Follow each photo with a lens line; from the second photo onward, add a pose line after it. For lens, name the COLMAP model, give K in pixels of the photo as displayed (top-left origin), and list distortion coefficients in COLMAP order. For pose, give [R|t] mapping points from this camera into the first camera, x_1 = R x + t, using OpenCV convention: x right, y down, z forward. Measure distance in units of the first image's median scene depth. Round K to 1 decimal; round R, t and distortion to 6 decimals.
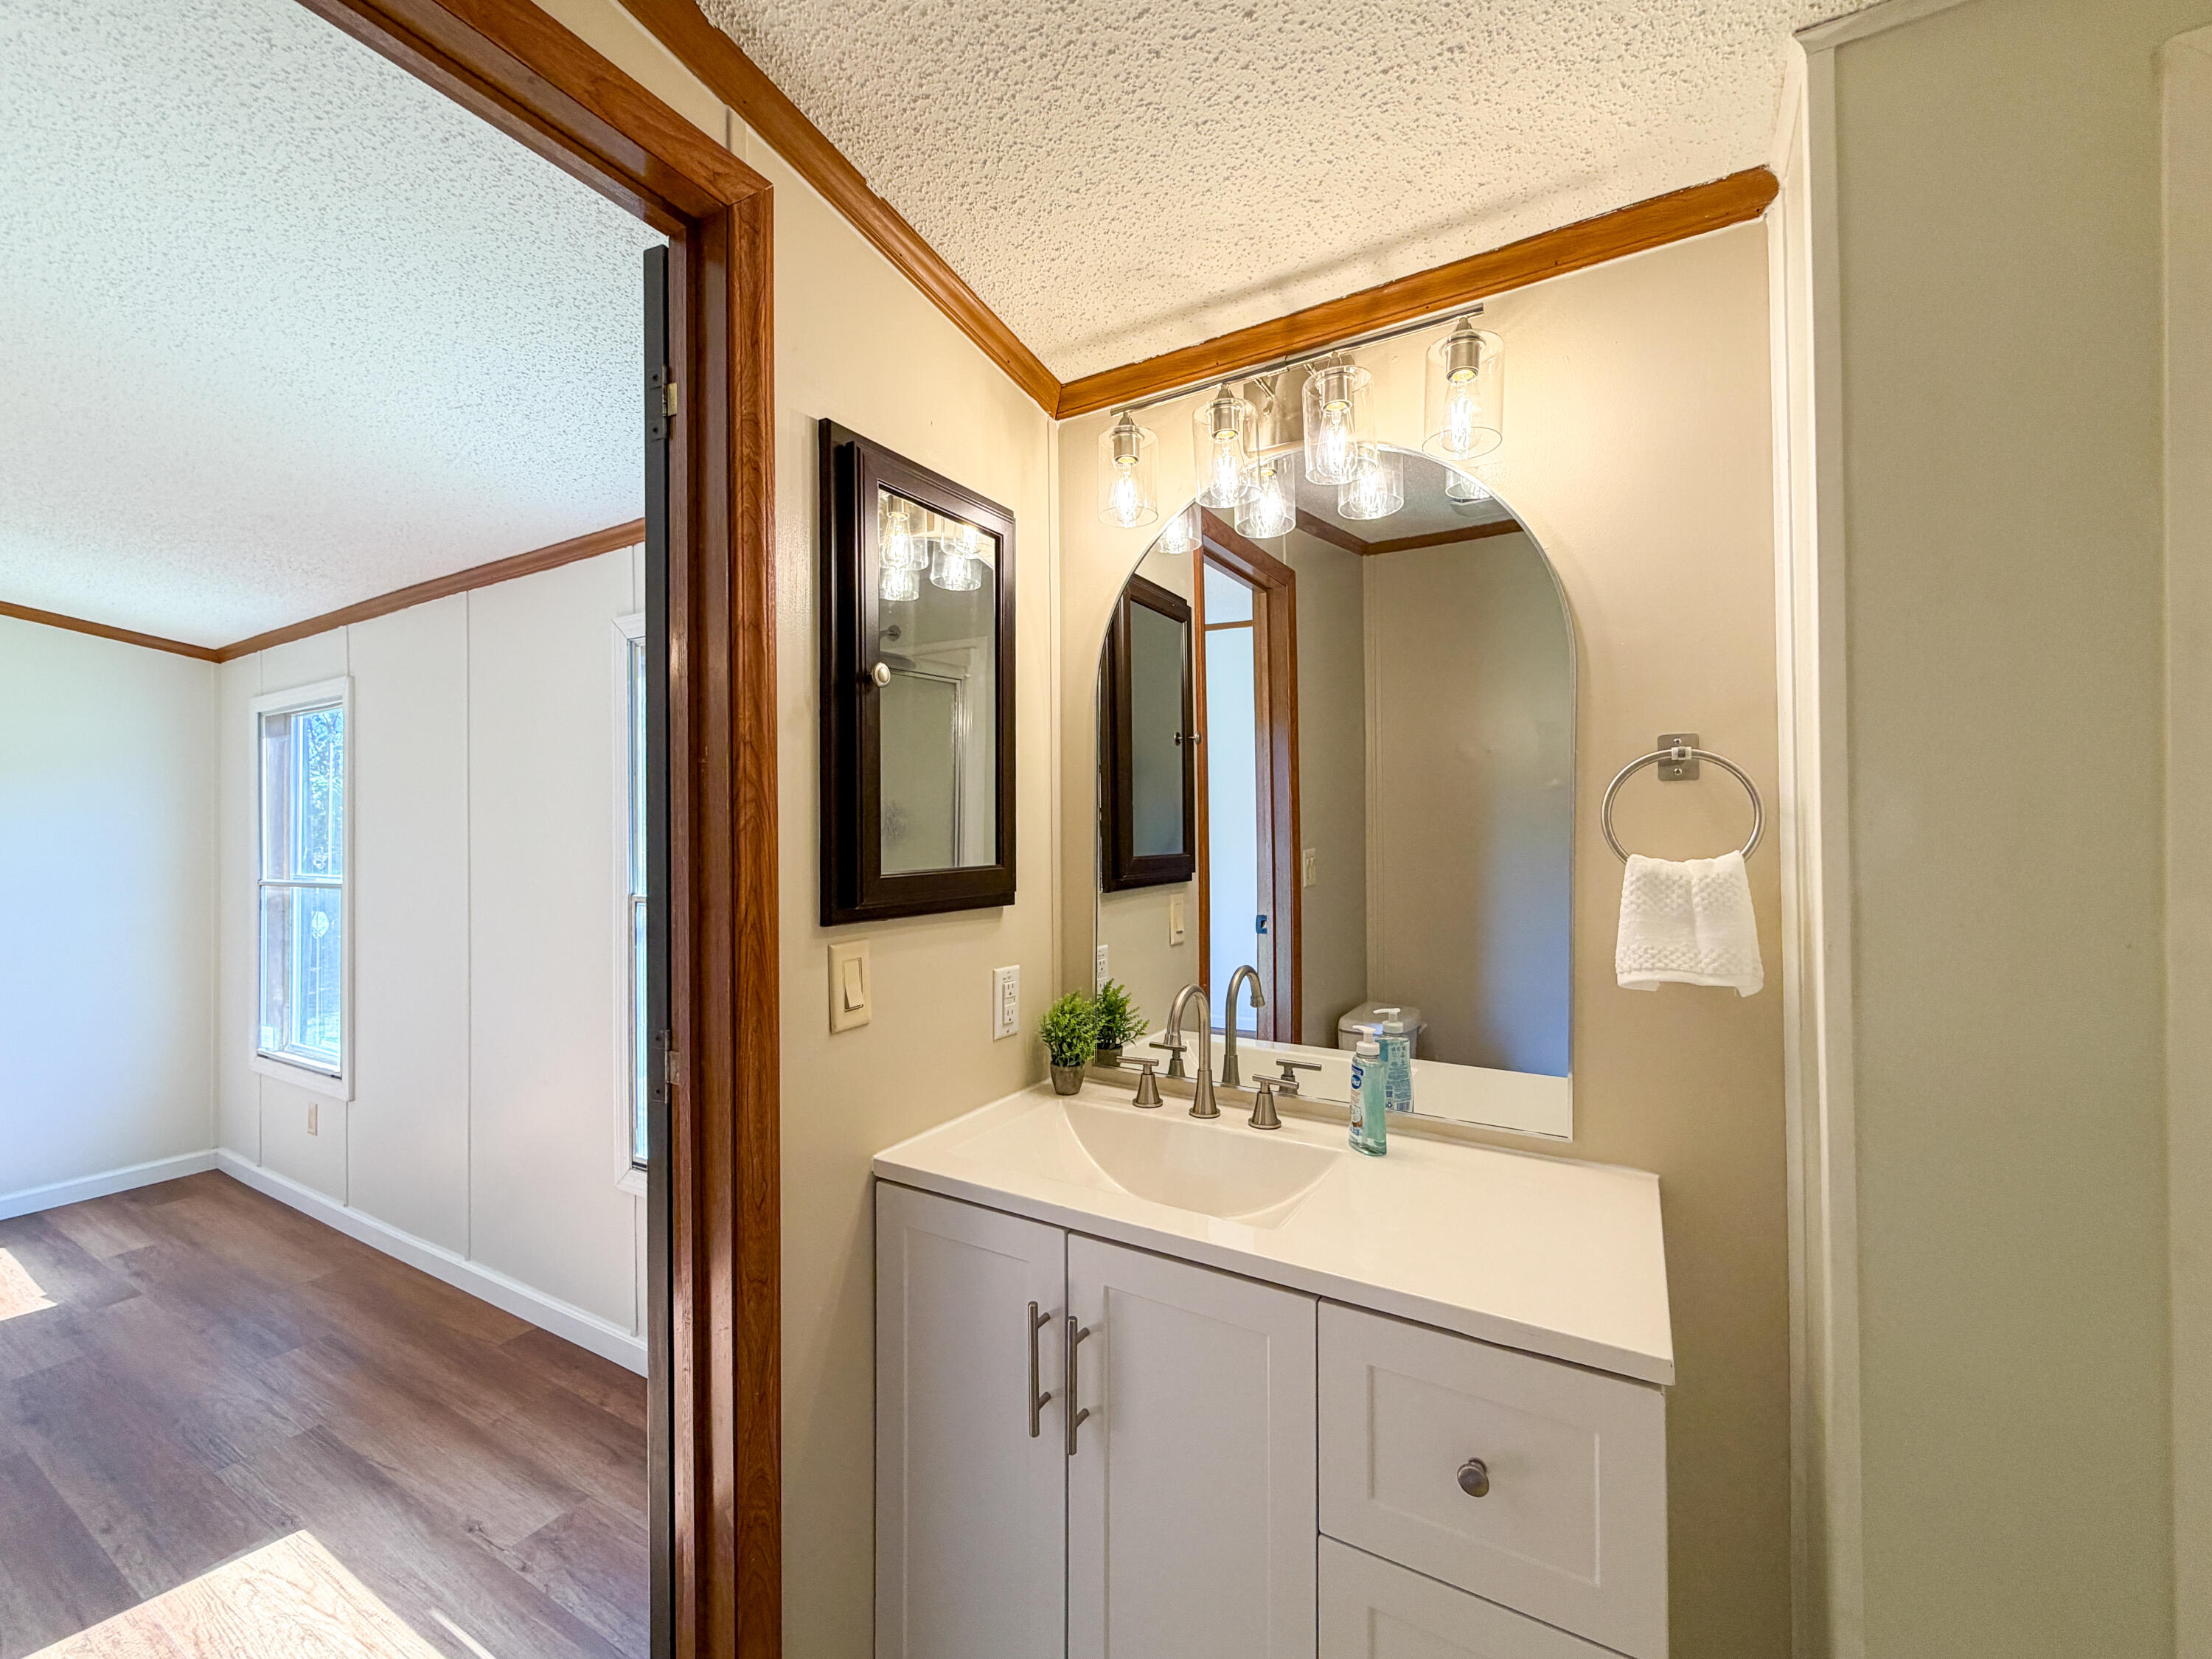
lens RADIAL K [[892.0, 0, 1103.9], [0, 892.0, 833.9], [0, 0, 1]] dist [-0.000068, 0.000248]
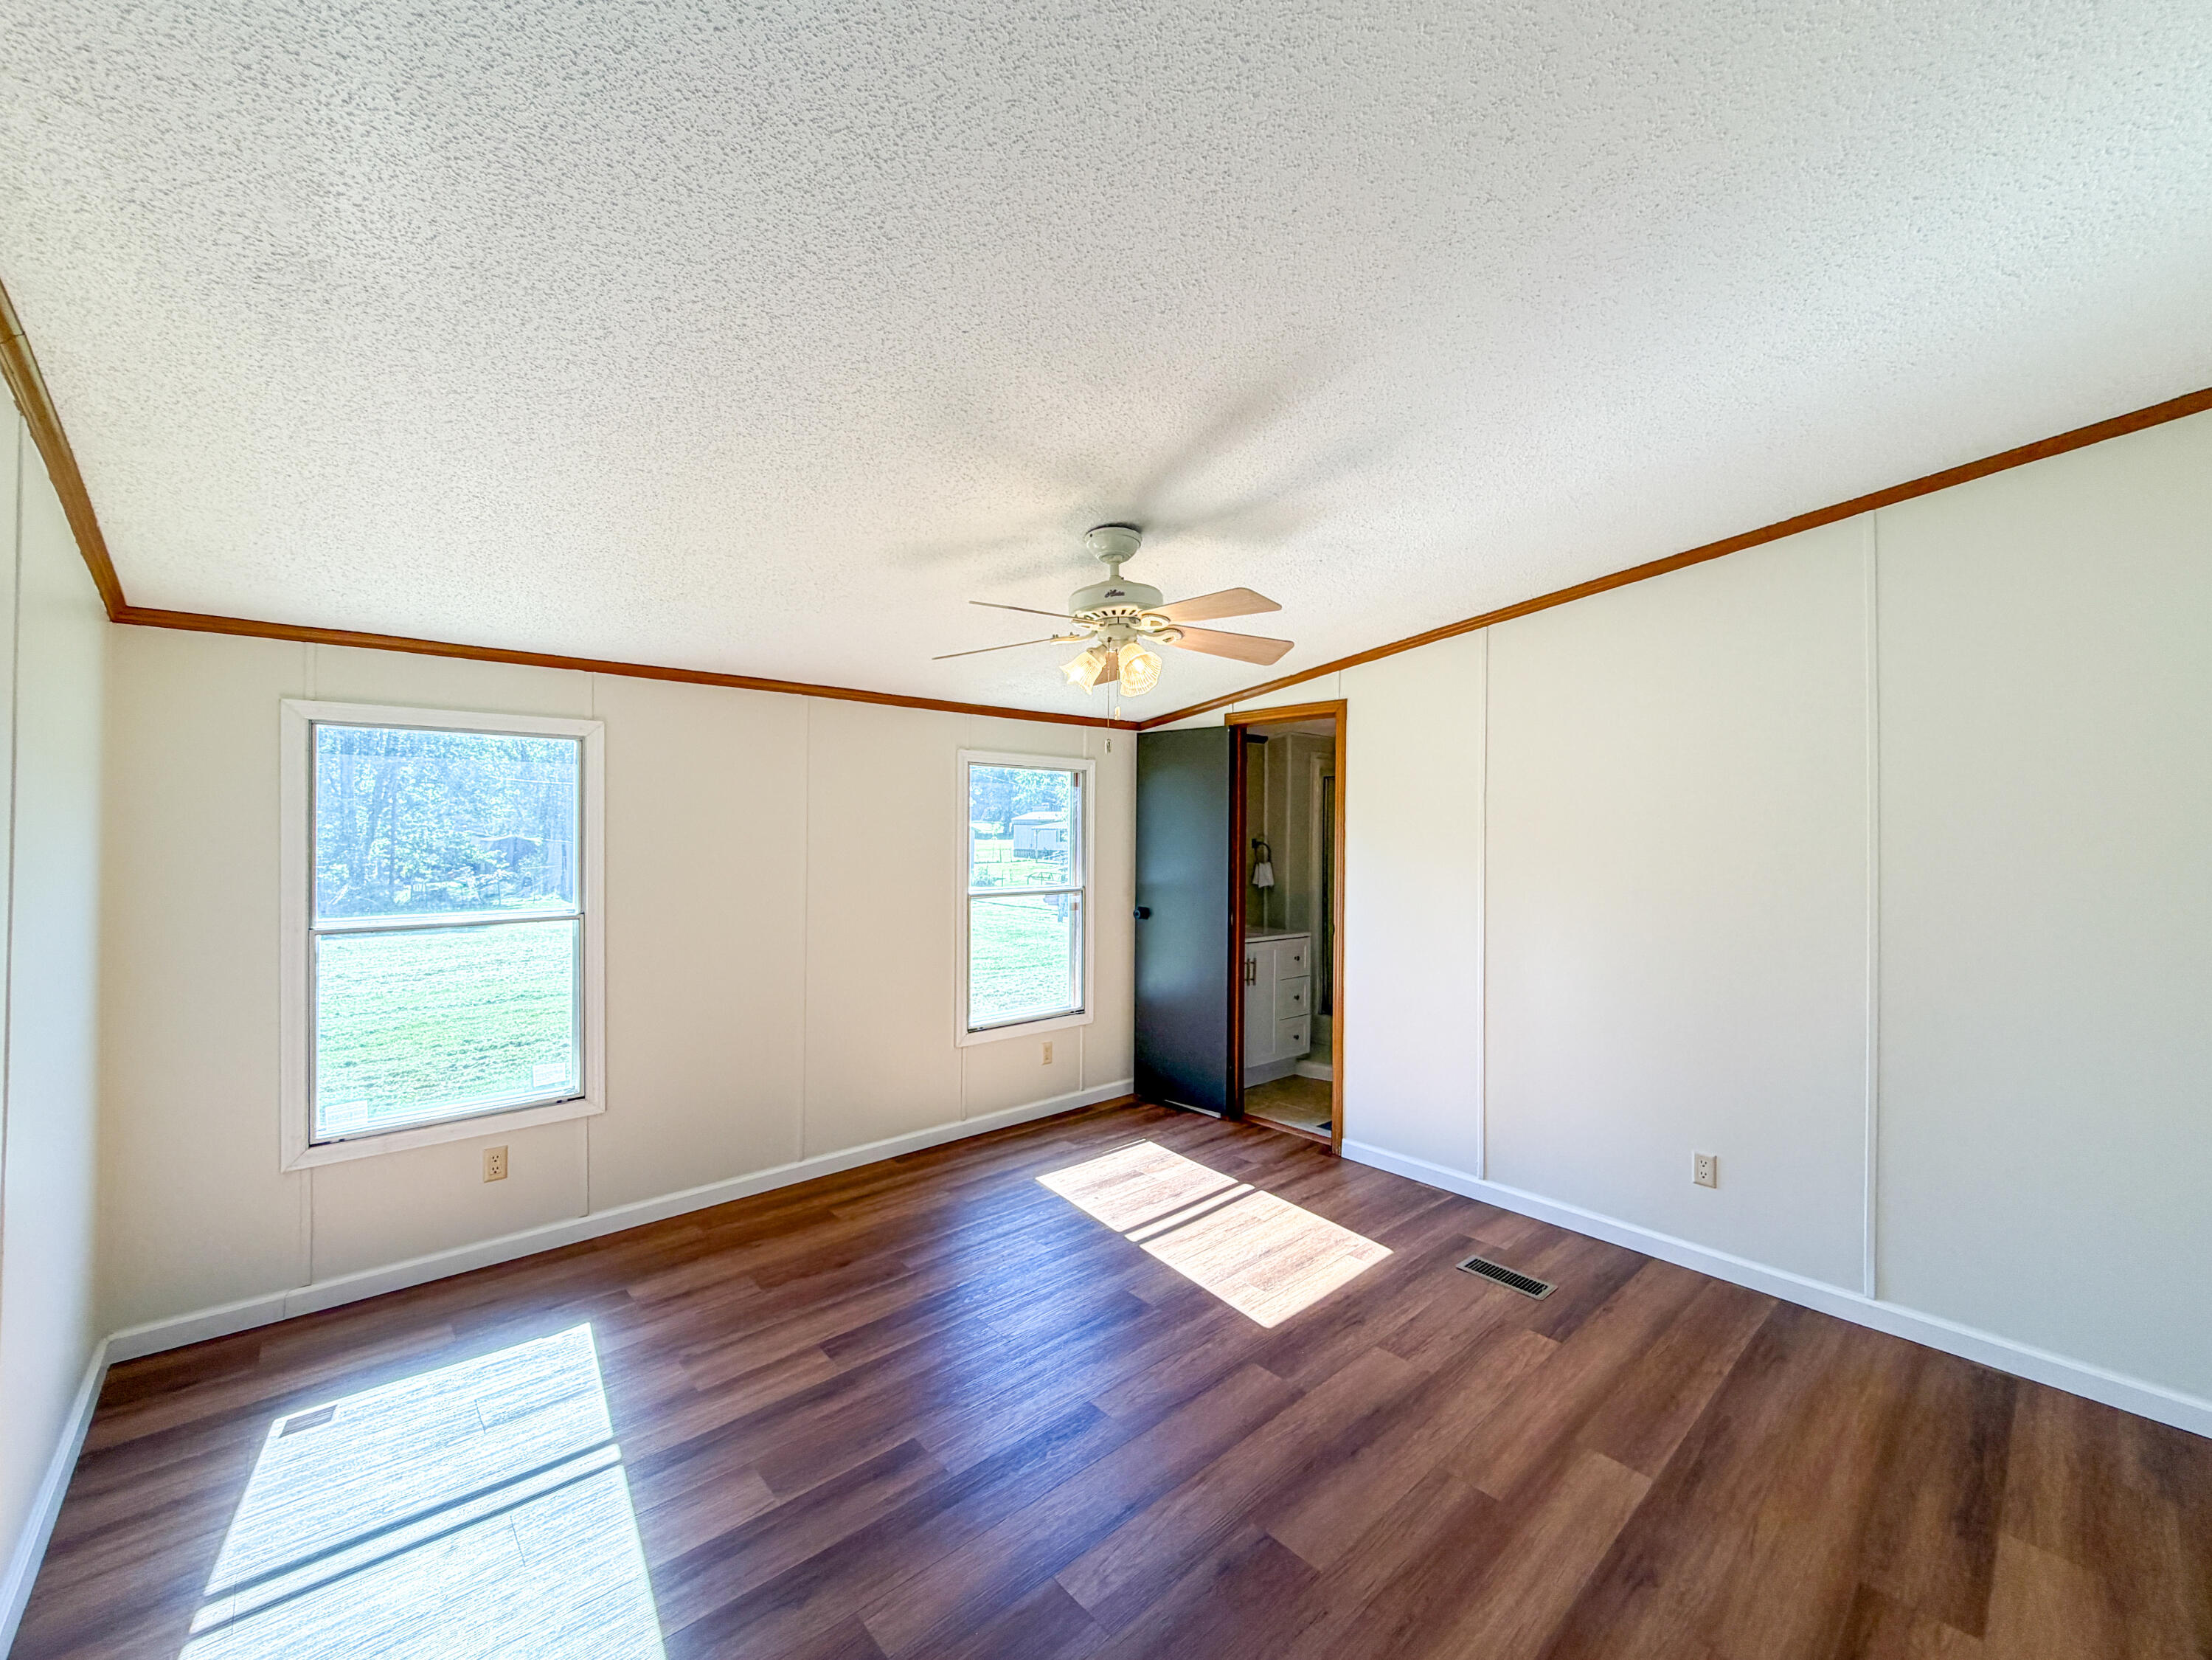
lens RADIAL K [[892.1, 0, 1088.1], [0, 892.1, 832.2], [0, 0, 1]] dist [-0.000068, 0.000248]
pose [[0.321887, 0.005674, 0.946761, -1.820900], [-0.012664, 0.999918, -0.001687, -0.051192], [-0.946694, -0.011447, 0.321932, 0.102954]]
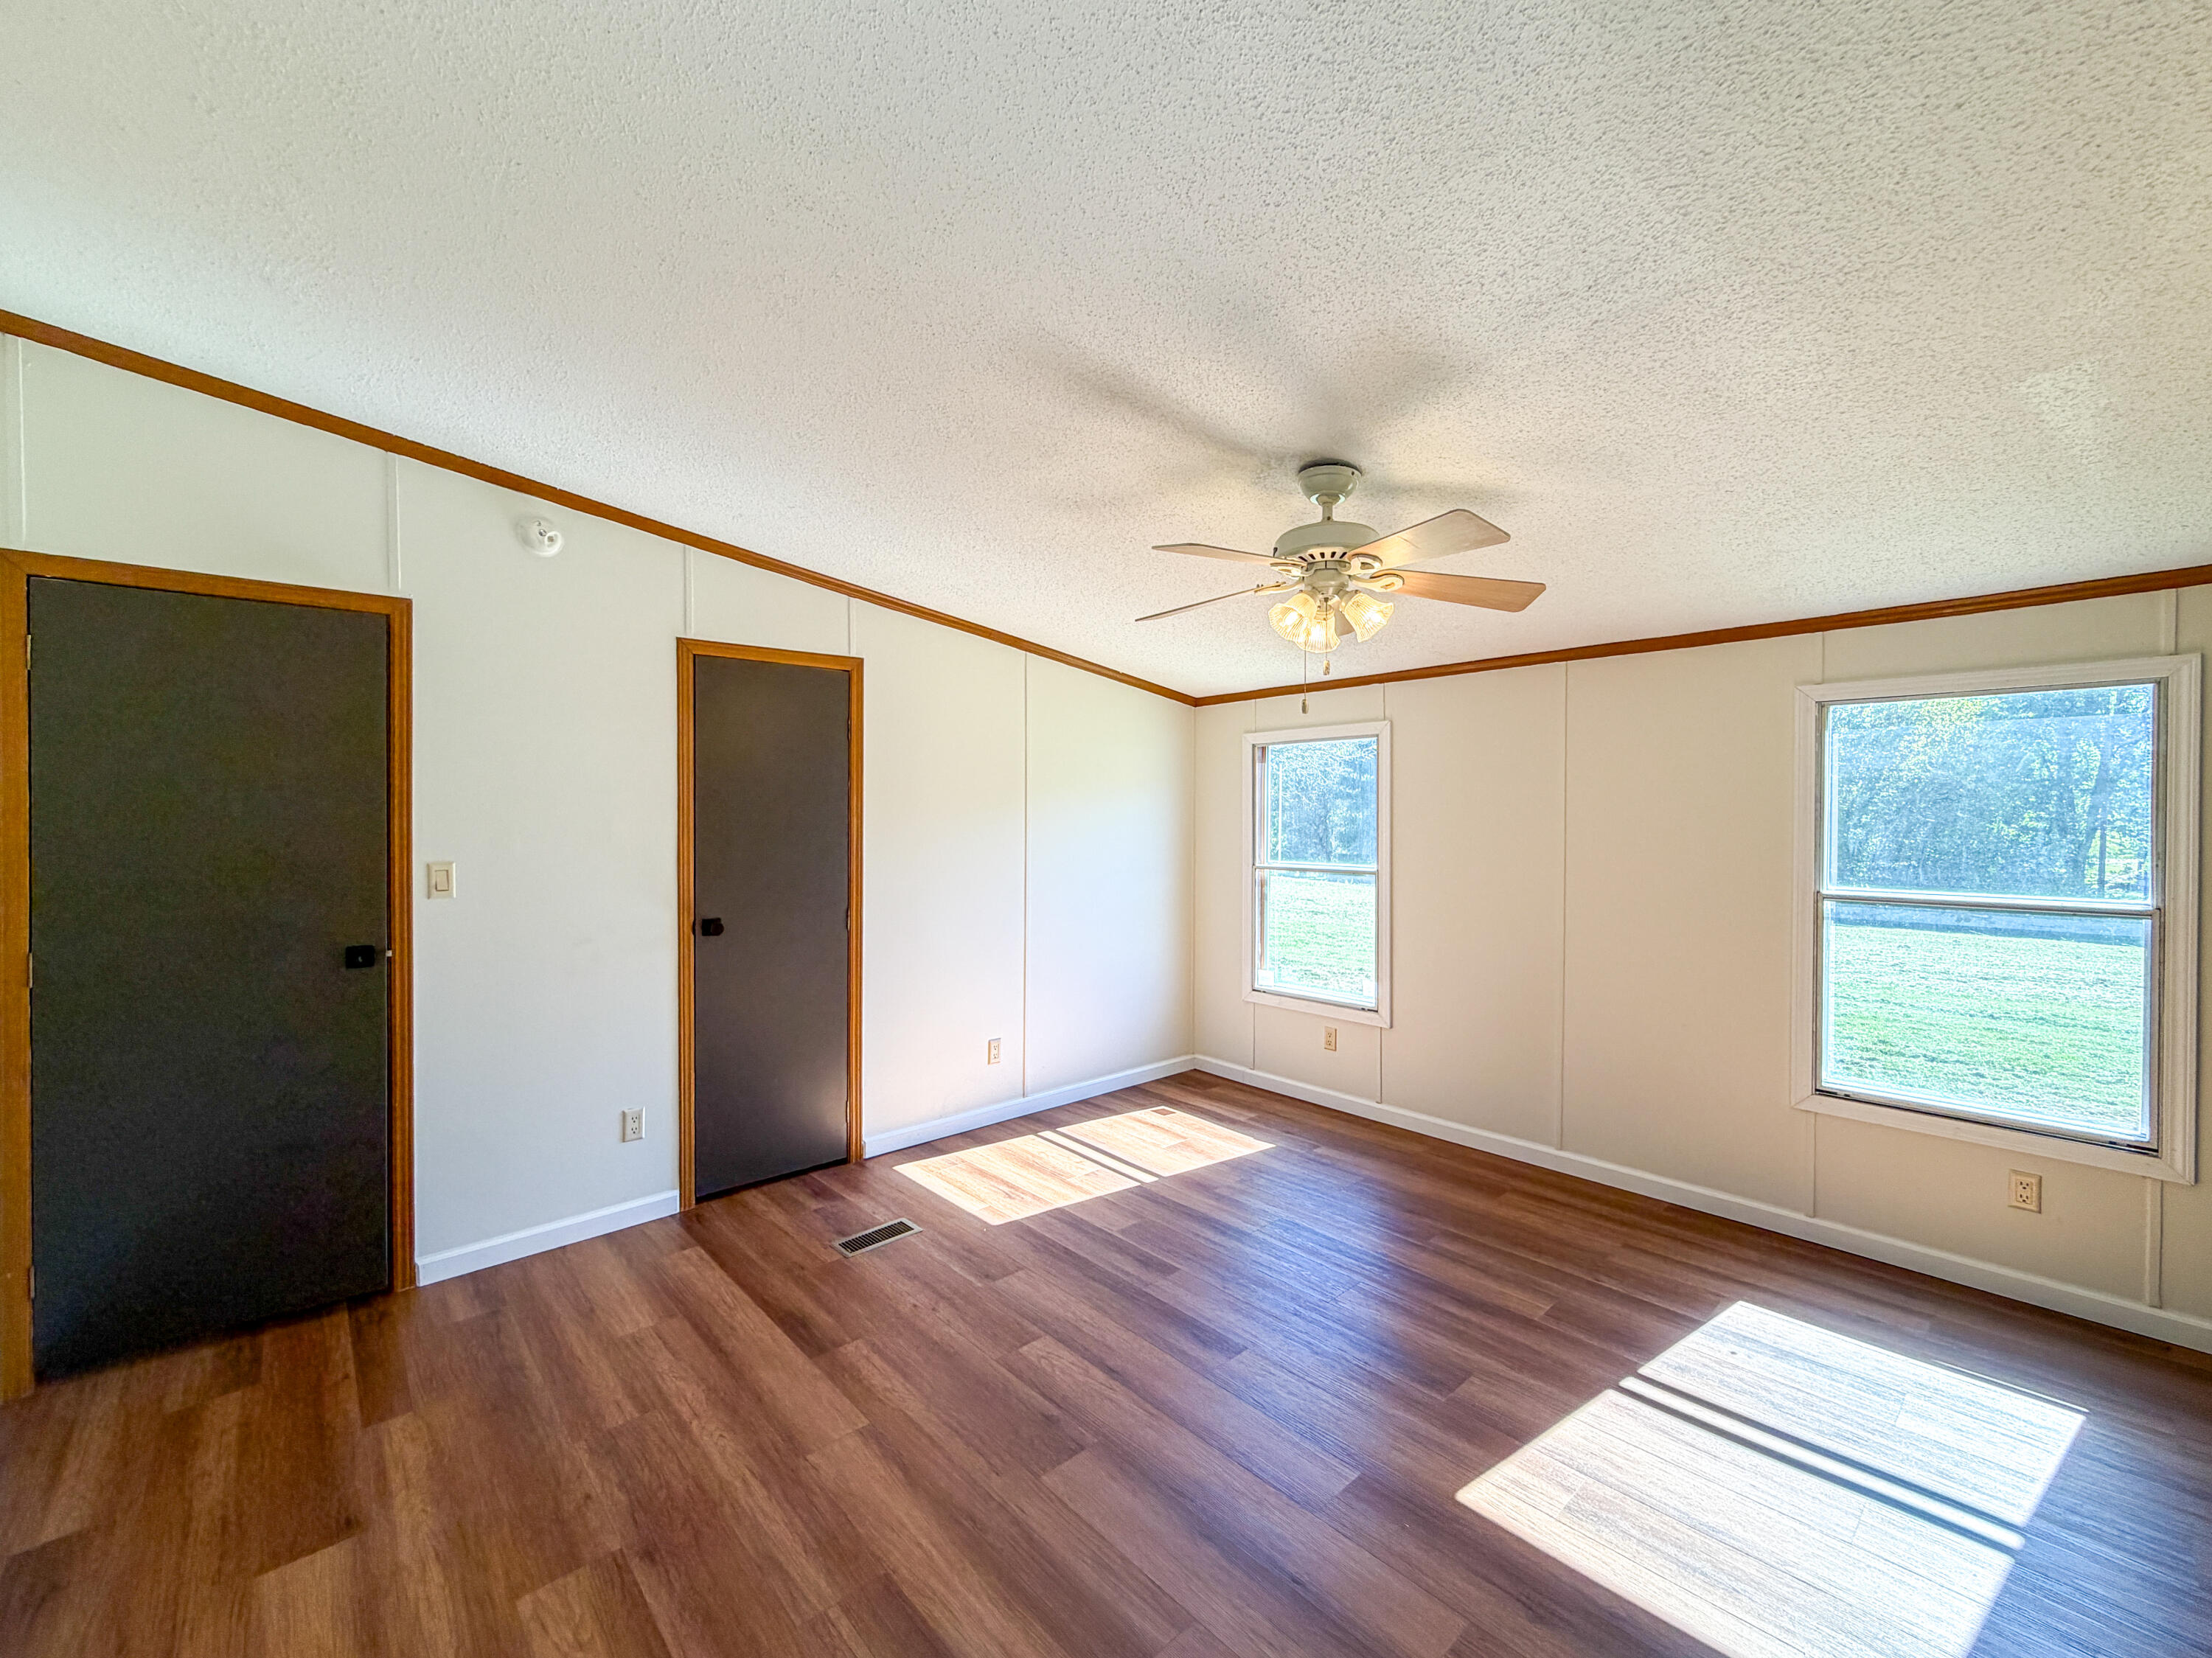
lens RADIAL K [[892.0, 0, 1103.4], [0, 892.0, 835.5], [0, 0, 1]] dist [-0.000068, 0.000248]
pose [[0.951447, 0.011655, -0.307593, -0.908848], [-0.002707, 0.999561, 0.029503, -0.042294], [0.307802, -0.027238, 0.951061, -0.481781]]
